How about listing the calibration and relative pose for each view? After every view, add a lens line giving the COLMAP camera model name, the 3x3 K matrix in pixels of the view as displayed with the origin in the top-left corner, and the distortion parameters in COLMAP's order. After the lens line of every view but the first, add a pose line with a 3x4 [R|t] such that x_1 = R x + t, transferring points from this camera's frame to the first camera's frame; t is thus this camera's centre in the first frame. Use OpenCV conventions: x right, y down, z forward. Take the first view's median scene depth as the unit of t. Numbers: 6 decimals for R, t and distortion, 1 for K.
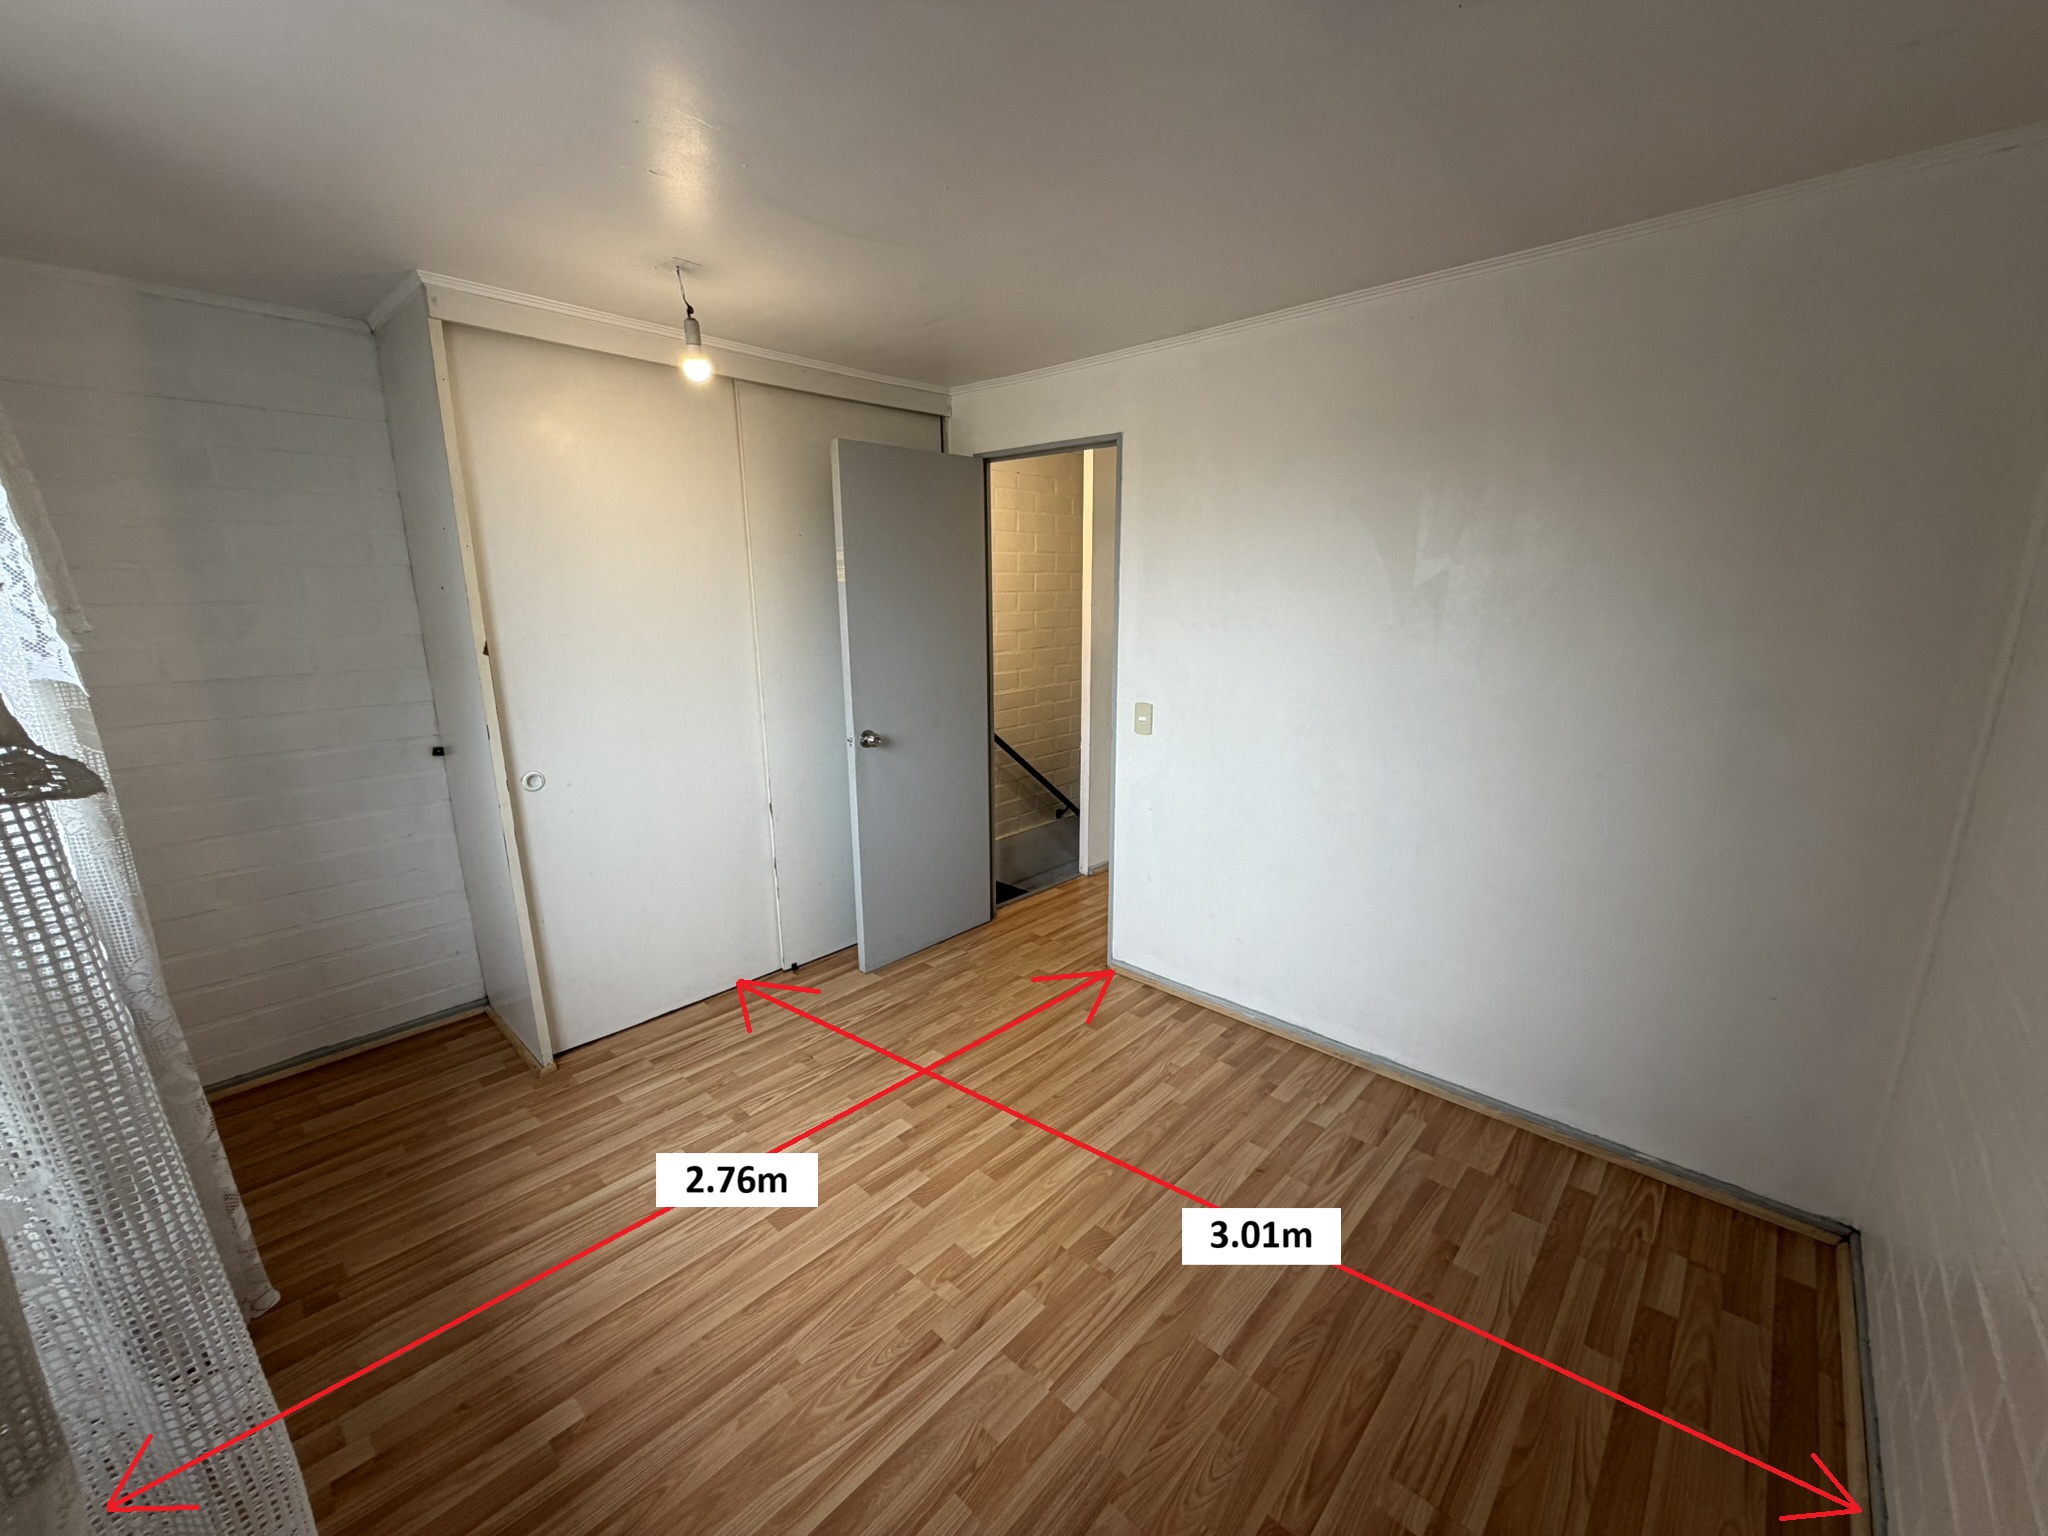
lens RADIAL K [[815.9, 0, 1022.4], [0, 815.9, 774.3], [0, 0, 1]] dist [0.004052, 0.000461]
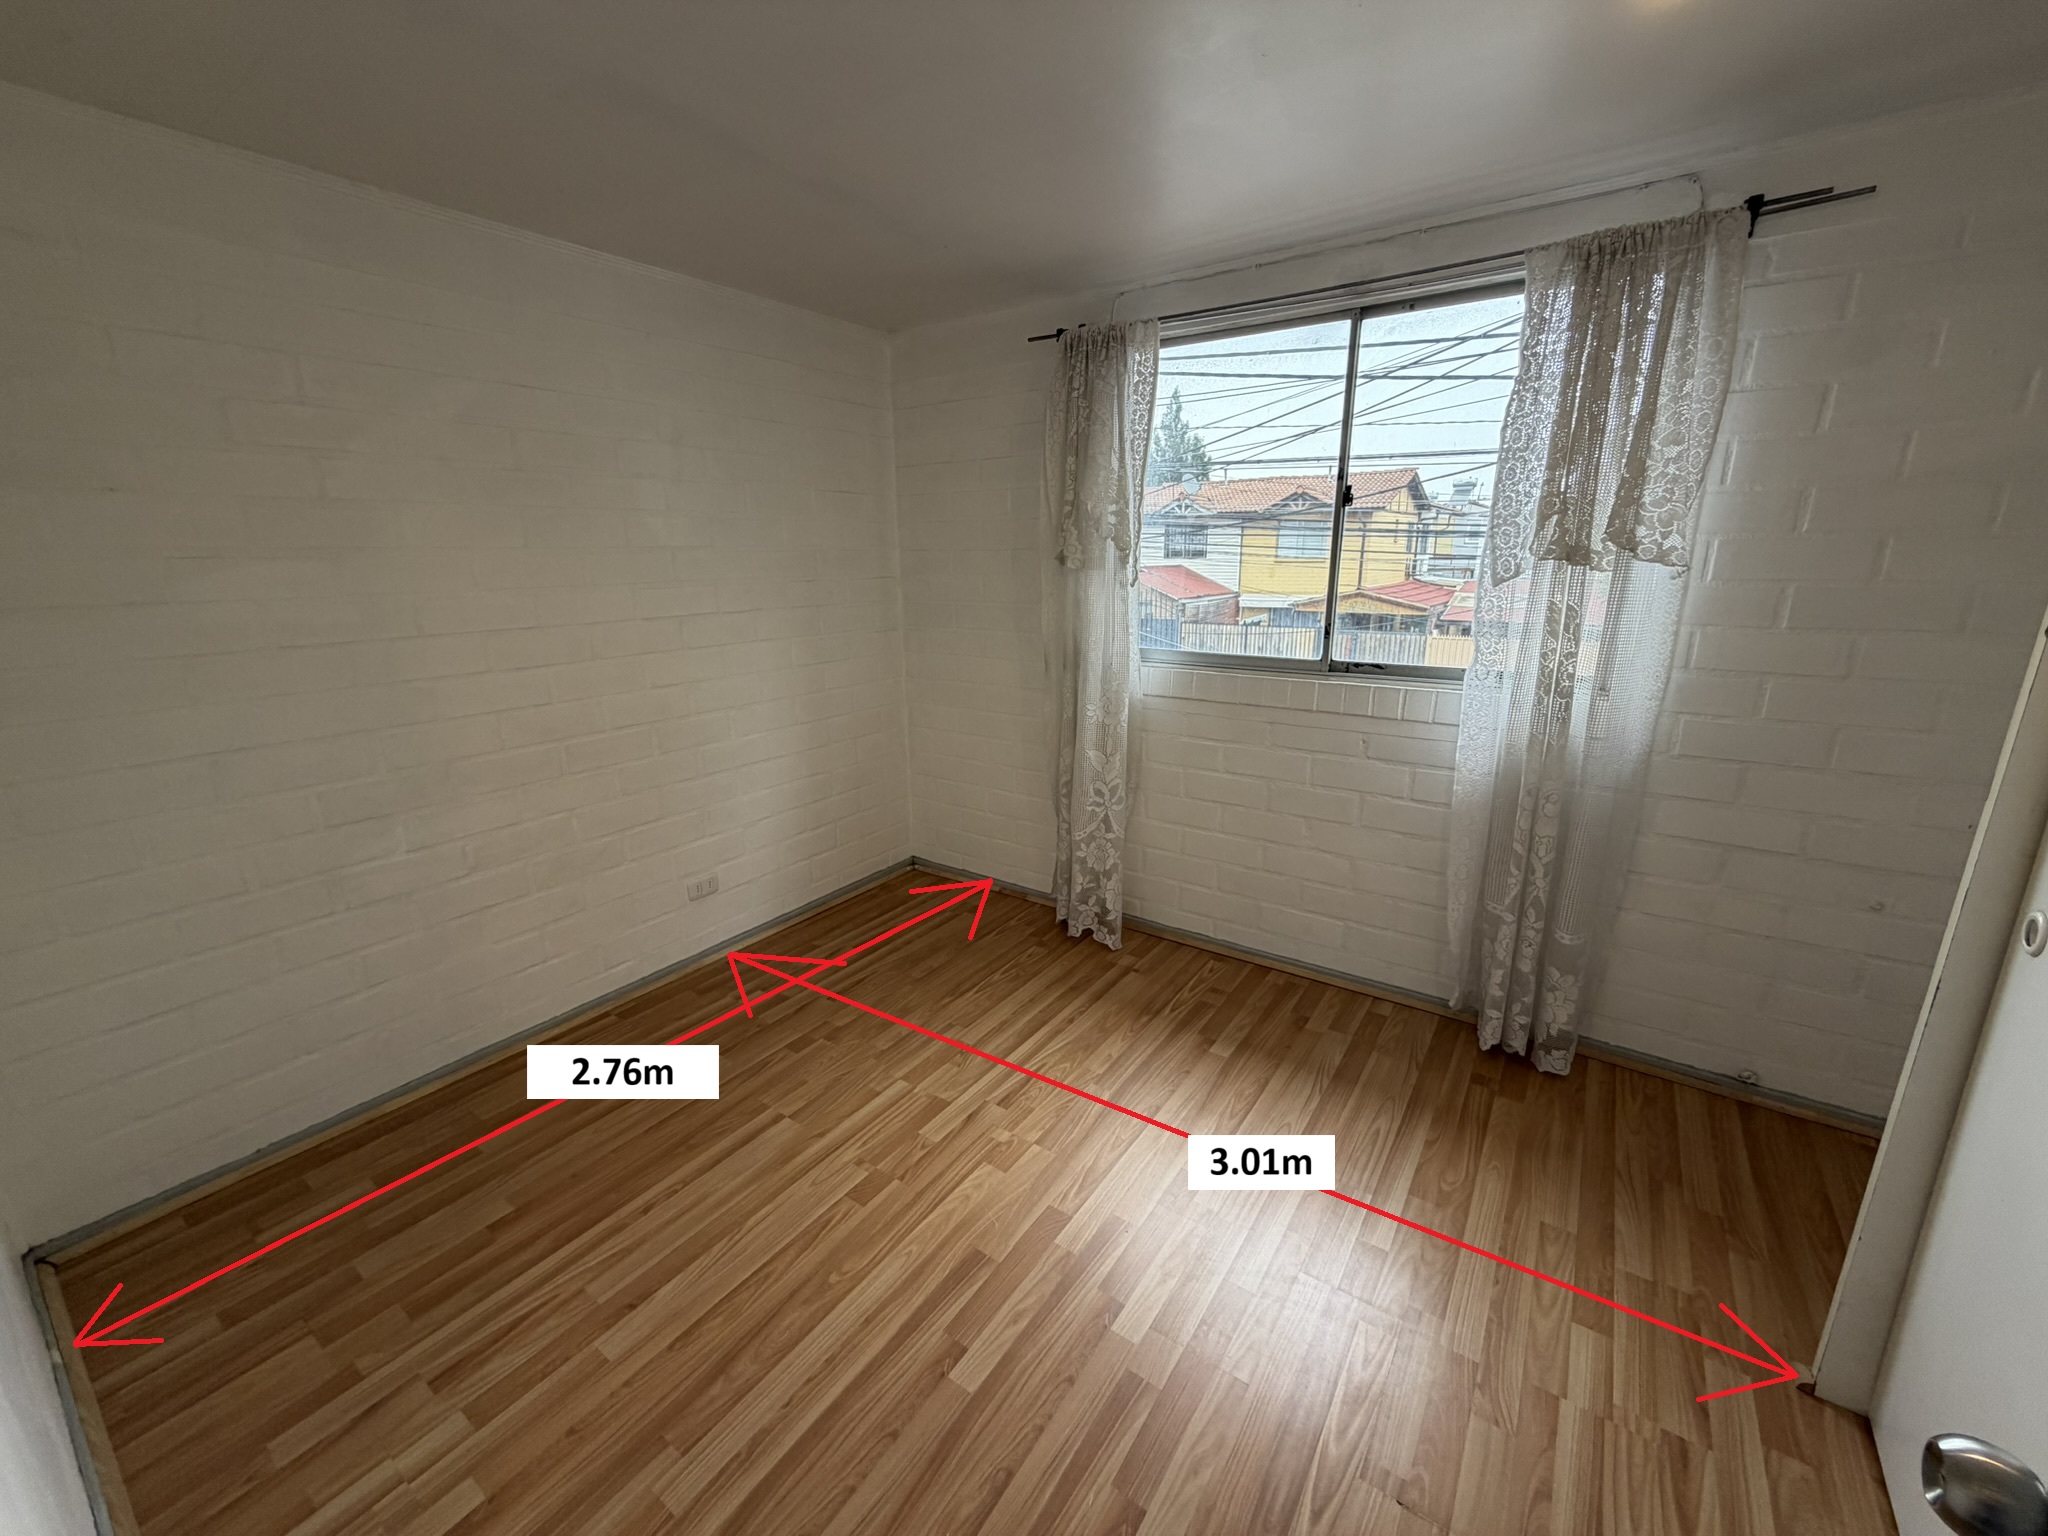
lens RADIAL K [[815.9, 0, 1024.2], [0, 815.9, 766.7], [0, 0, 1]] dist [0.004052, 0.000461]
pose [[-0.990903, 0.054444, -0.123070, -0.007198], [-0.009191, 0.884997, 0.465505, -0.371519], [0.134261, 0.462402, -0.876447, 1.731622]]
